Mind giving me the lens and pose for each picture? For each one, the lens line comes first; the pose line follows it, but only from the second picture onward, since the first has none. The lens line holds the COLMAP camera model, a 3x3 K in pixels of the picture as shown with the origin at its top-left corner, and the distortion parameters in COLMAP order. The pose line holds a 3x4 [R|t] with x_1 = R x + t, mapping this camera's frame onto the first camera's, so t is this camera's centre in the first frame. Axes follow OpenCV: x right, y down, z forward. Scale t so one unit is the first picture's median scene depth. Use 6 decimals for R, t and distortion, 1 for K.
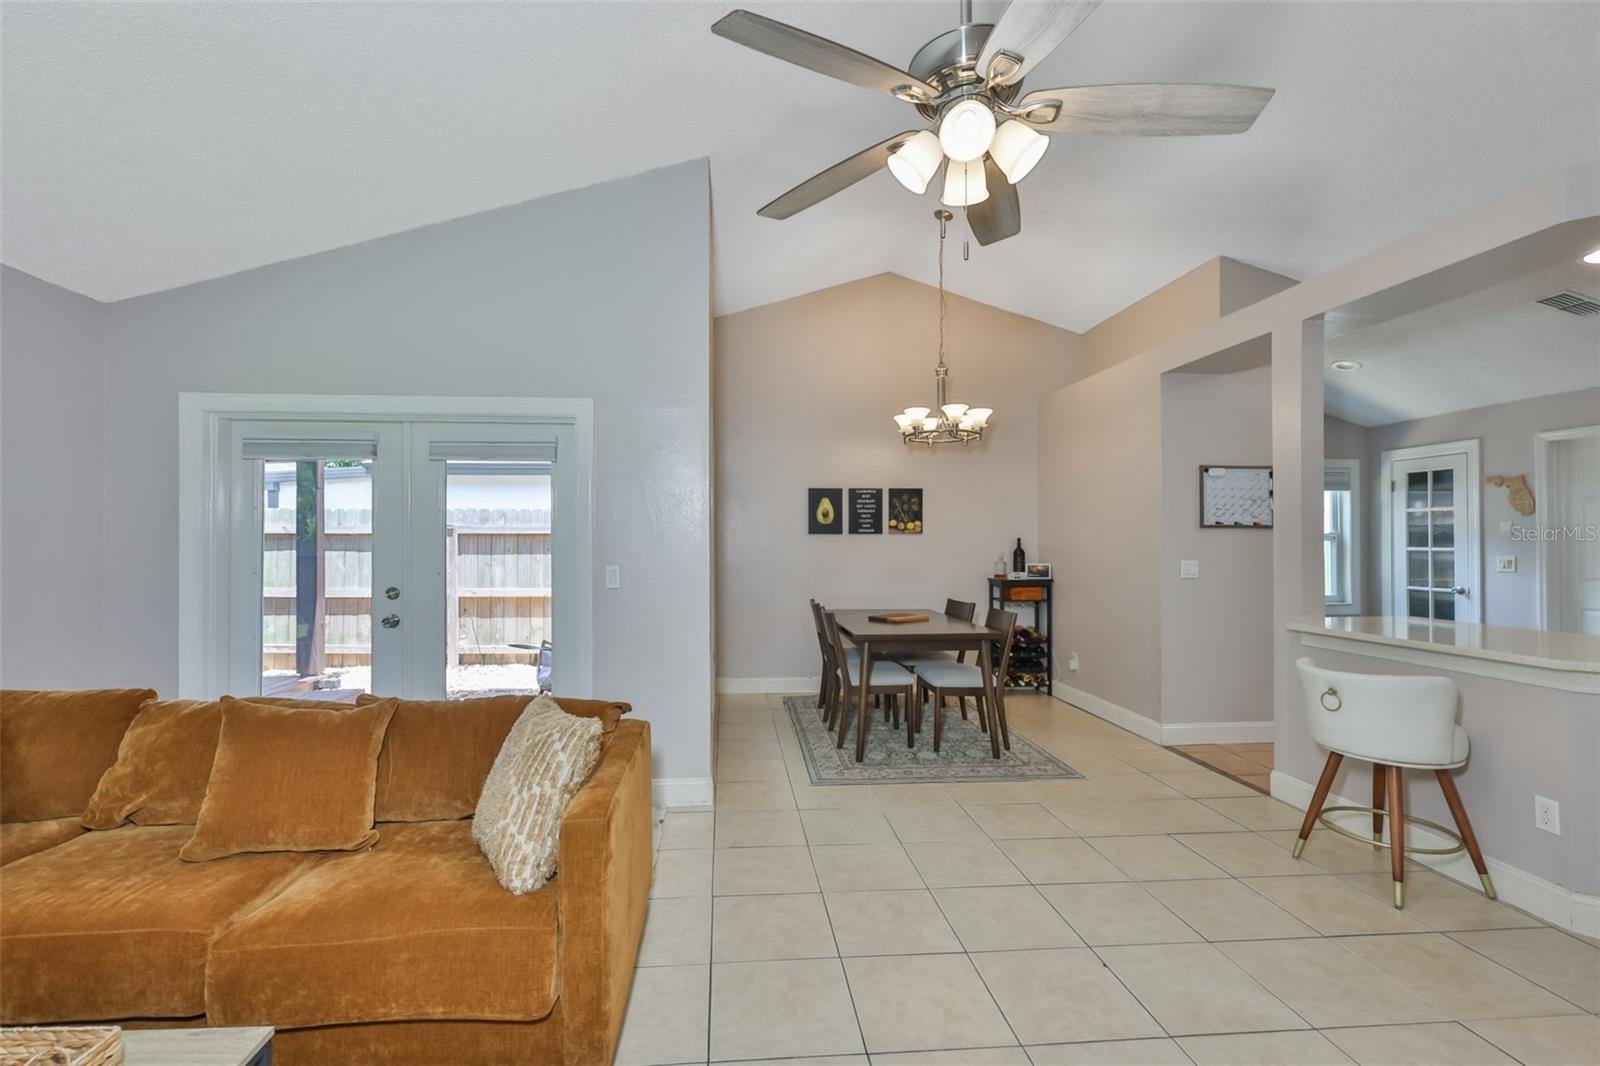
lens RADIAL K [[698.1, 0, 760.6], [0, 698.1, 536.8], [0, 0, 1]] dist [-0.000724, 0.000166]
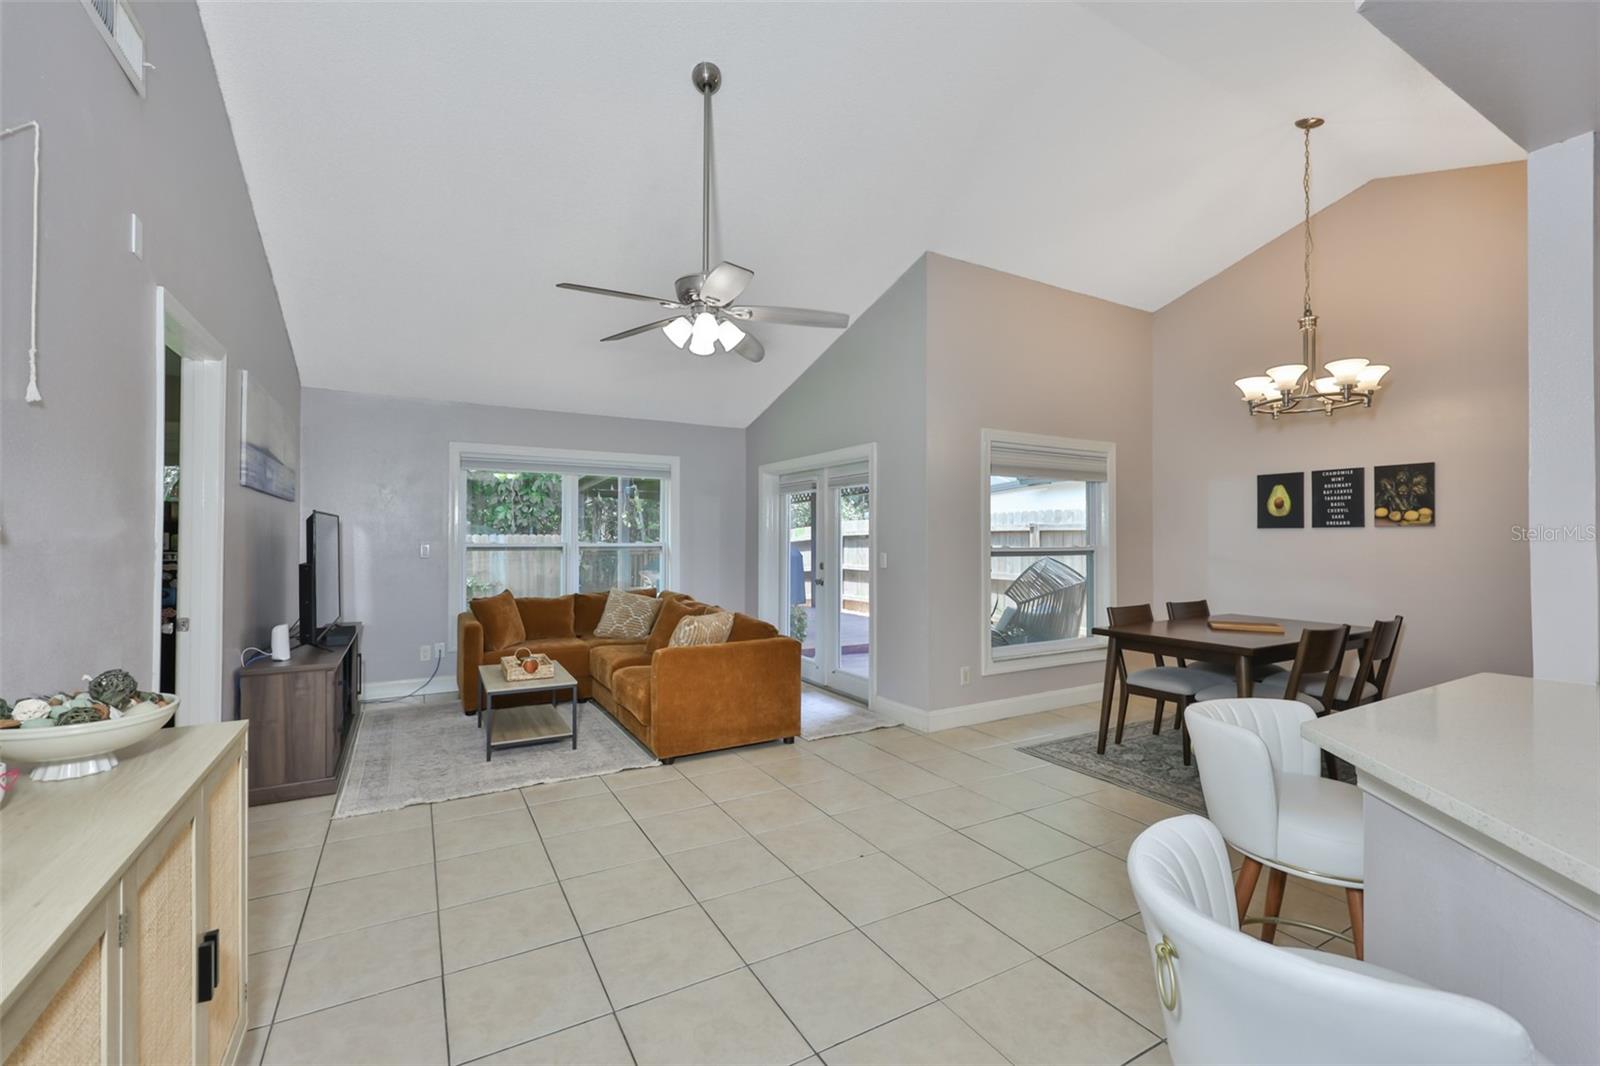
lens RADIAL K [[676.4, 0, 786.3], [0, 676.4, 529.1], [0, 0, 1]] dist [0.001766, 0.000142]
pose [[0.424163, -0.009888, -0.905532, 0.714667], [0.004865, 0.999951, -0.008640, 0.001781], [0.905573, -0.000741, 0.424190, 0.144986]]
